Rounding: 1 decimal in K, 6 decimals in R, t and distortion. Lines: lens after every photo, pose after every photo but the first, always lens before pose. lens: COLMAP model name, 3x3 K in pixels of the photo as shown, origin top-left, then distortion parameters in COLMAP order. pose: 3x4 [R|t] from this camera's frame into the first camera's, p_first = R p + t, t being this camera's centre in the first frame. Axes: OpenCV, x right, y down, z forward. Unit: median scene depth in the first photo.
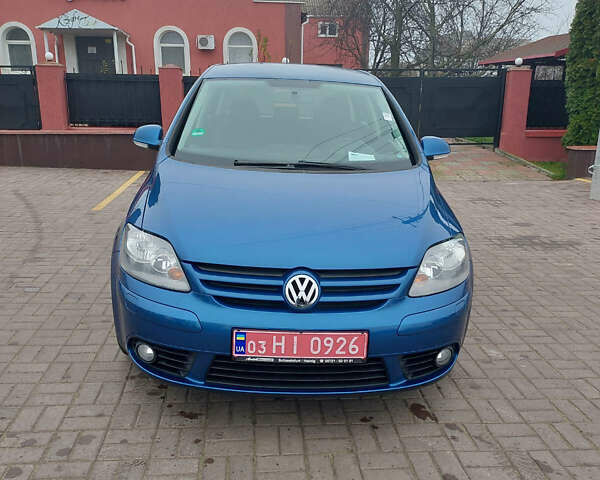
lens RADIAL K [[571.2, 0, 302.4], [0, 571.2, 239.9], [0, 0, 1]] dist [0.125040, -0.167037]
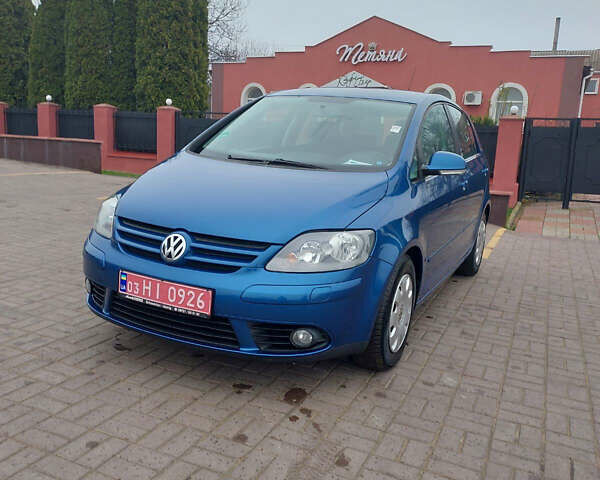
lens RADIAL K [[571.2, 0, 302.4], [0, 571.2, 239.9], [0, 0, 1]] dist [0.125040, -0.167037]
pose [[0.870586, 0.116523, -0.478019, 0.784039], [-0.164550, 0.984561, -0.059687, 0.101177], [0.463684, 0.130621, 0.876319, 0.092886]]
